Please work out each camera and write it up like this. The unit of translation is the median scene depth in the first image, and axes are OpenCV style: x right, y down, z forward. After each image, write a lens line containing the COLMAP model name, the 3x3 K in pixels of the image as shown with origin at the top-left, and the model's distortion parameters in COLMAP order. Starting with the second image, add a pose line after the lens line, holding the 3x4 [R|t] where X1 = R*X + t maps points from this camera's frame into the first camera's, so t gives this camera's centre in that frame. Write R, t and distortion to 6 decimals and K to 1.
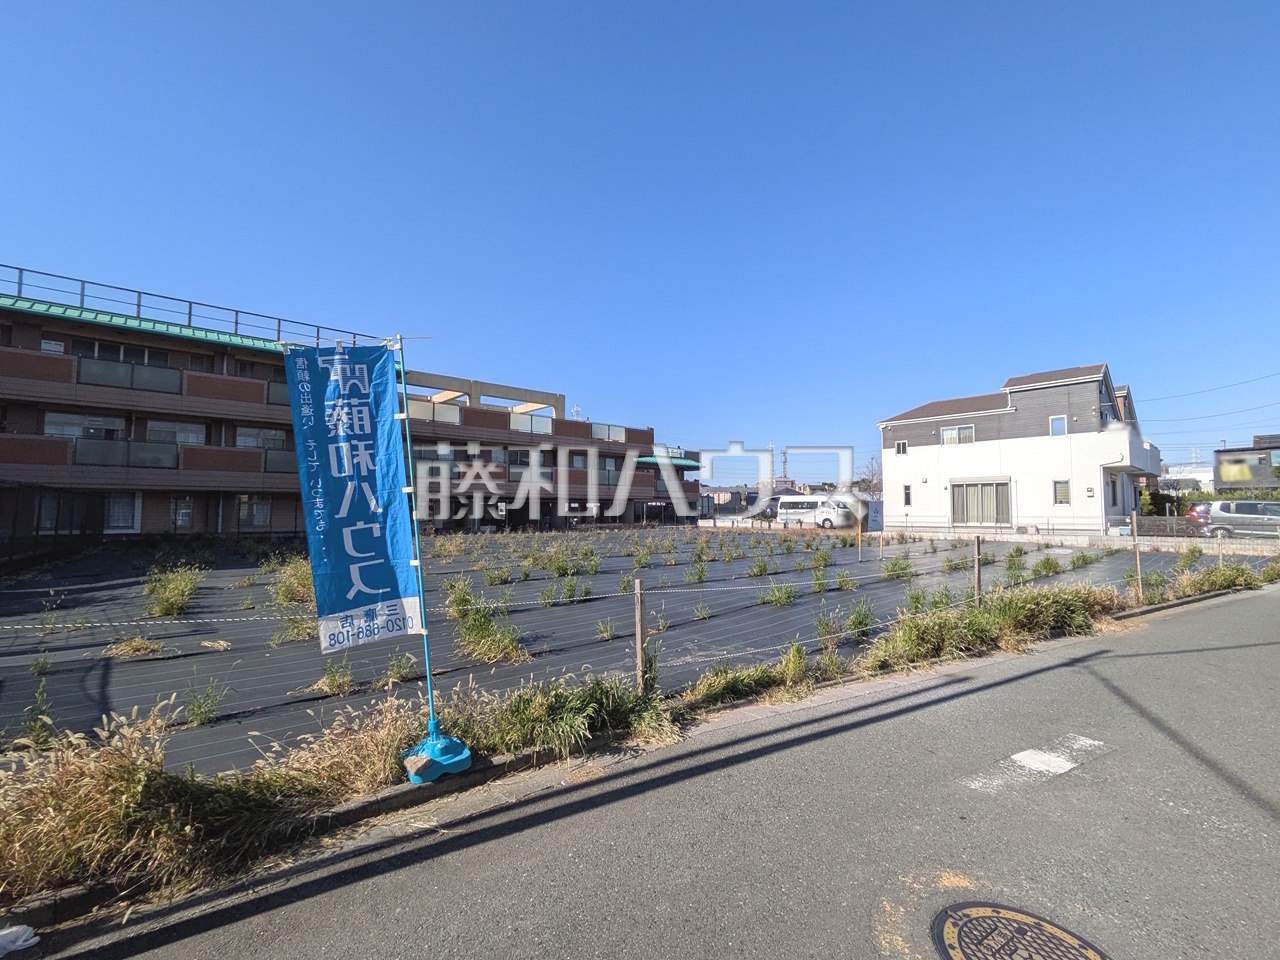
lens RADIAL K [[565.7, 0, 640.8], [0, 565.7, 478.0], [0, 0, 1]] dist [-0.001056, 0.001681]
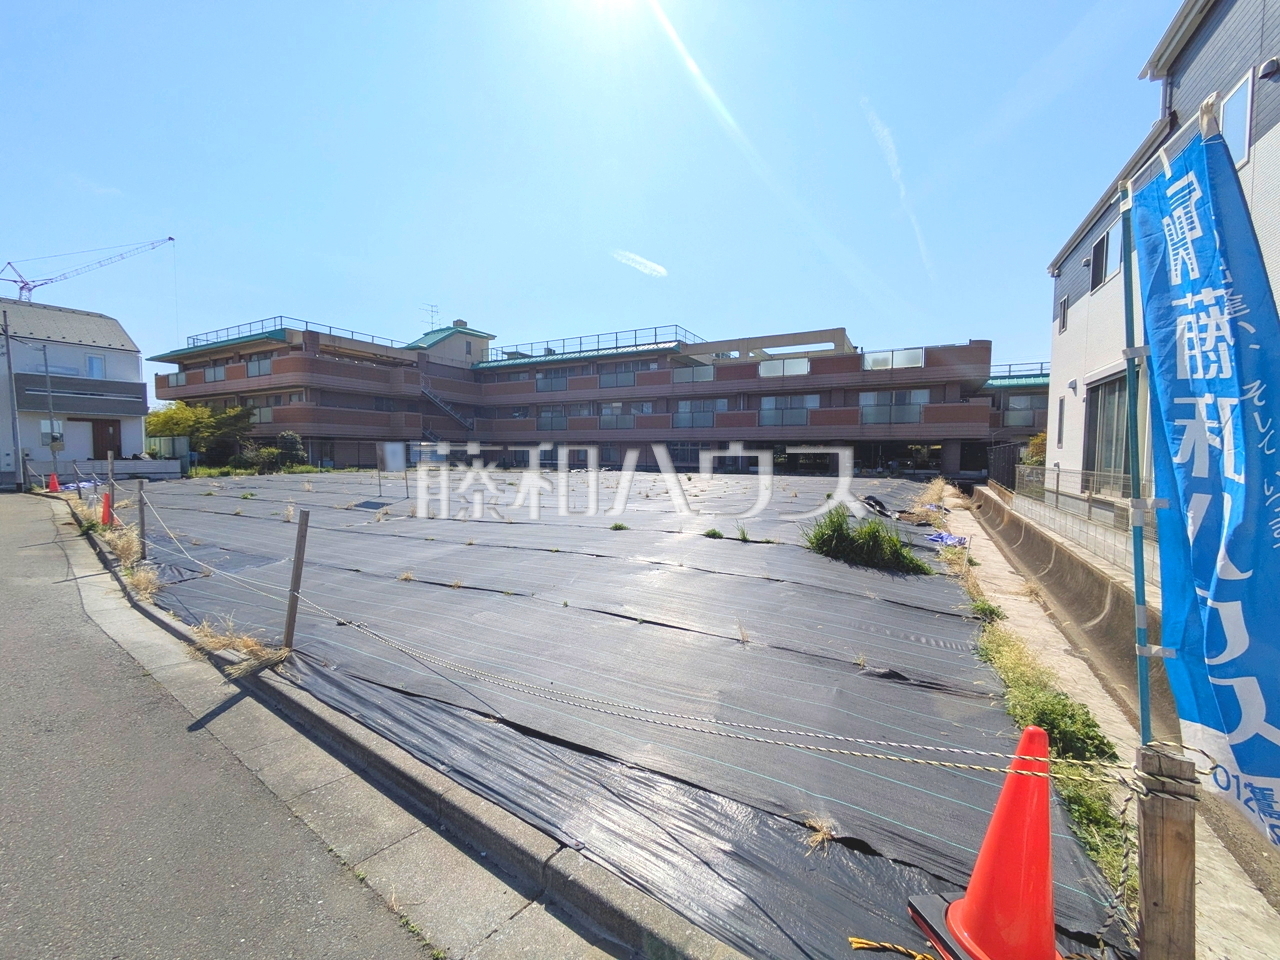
lens RADIAL K [[505.9, 0, 638.1], [0, 505.9, 476.2], [0, 0, 1]] dist [-0.002244, 0.002731]
pose [[0.329009, 0.046979, -0.943157, 0.869181], [0.047875, 0.996648, 0.066344, 0.036860], [0.943112, -0.066982, 0.325657, 0.660134]]
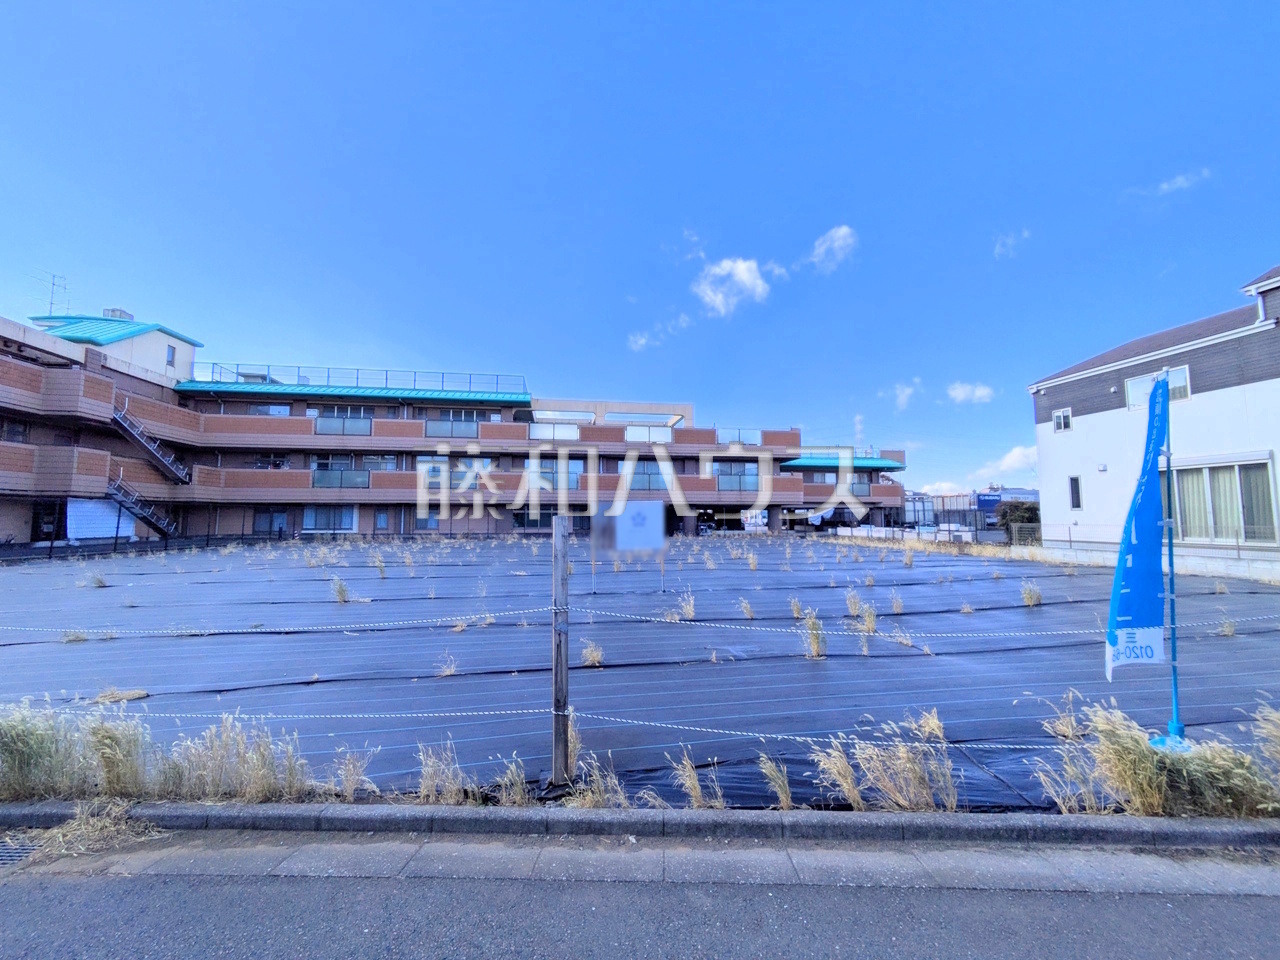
lens RADIAL K [[504.5, 0, 638.5], [0, 504.5, 475.9], [0, 0, 1]] dist [-0.003281, 0.003173]
pose [[0.841136, -0.046110, -0.538854, 0.430895], [0.032445, 0.998867, -0.034827, 0.018501], [0.539849, 0.011811, 0.841679, 0.299809]]
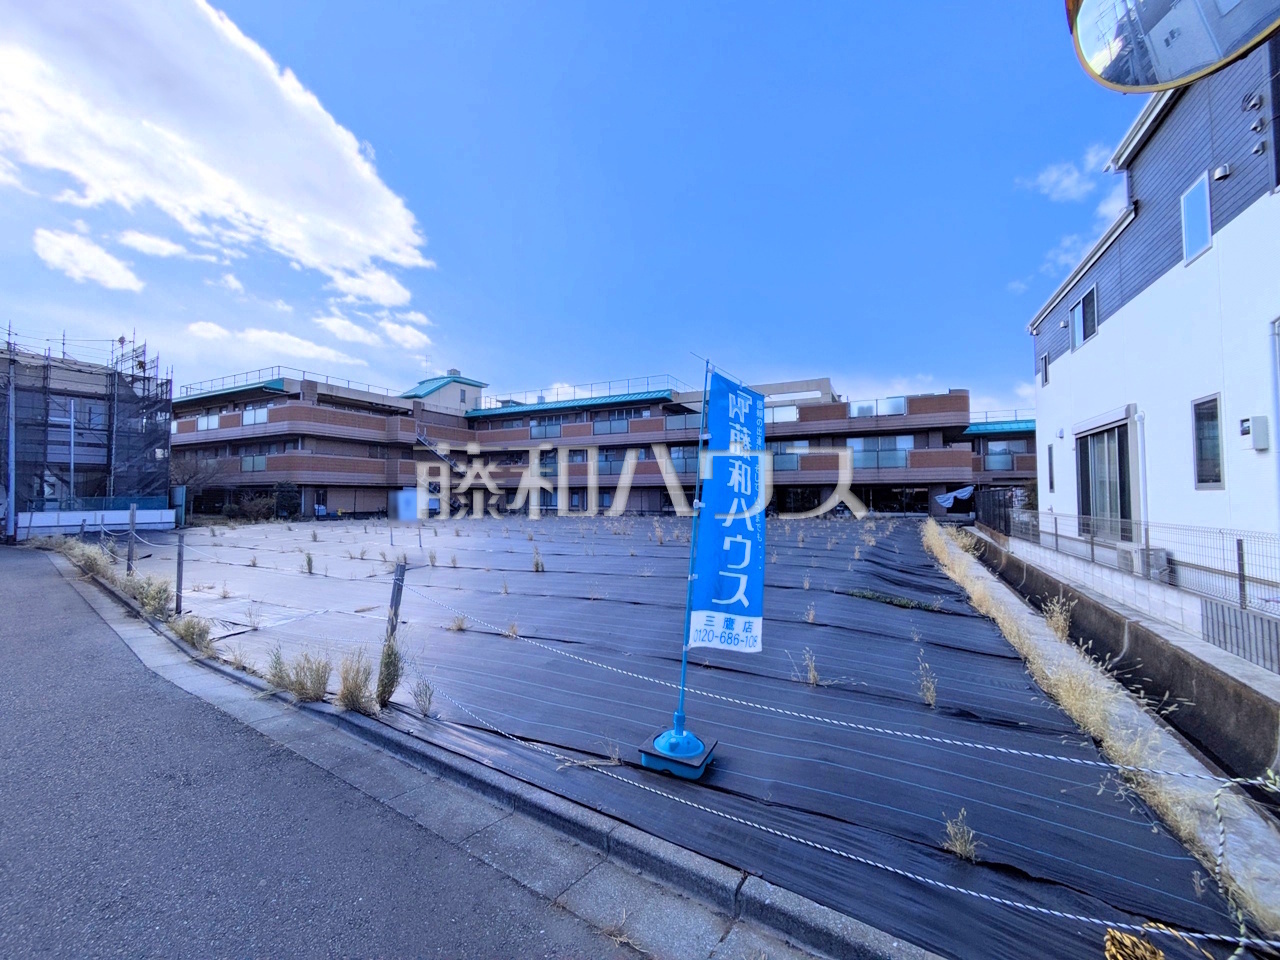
lens RADIAL K [[504.5, 0, 638.5], [0, 504.5, 475.9], [0, 0, 1]] dist [-0.003281, 0.003173]
pose [[0.358754, -0.038683, -0.932630, 0.870301], [0.054546, 0.998302, -0.020425, 0.031836], [0.931837, -0.043544, 0.360255, 0.627659]]
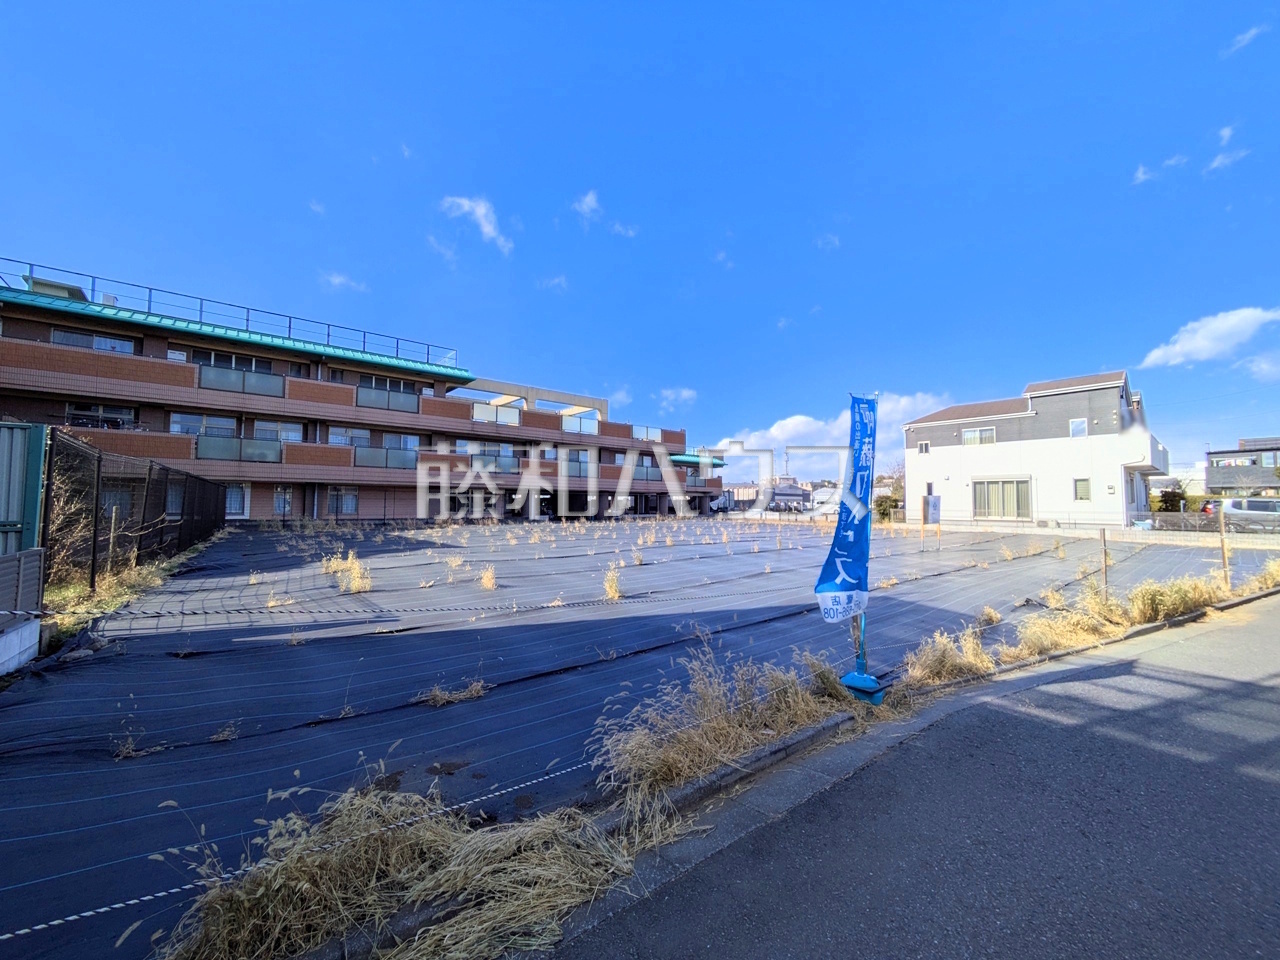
lens RADIAL K [[504.5, 0, 638.5], [0, 504.5, 475.9], [0, 0, 1]] dist [-0.003281, 0.003173]
pose [[0.999465, 0.006431, -0.032079, -0.067223], [-0.006339, 0.999975, 0.002970, 0.001813], [0.032098, -0.002765, 0.999481, 0.008850]]
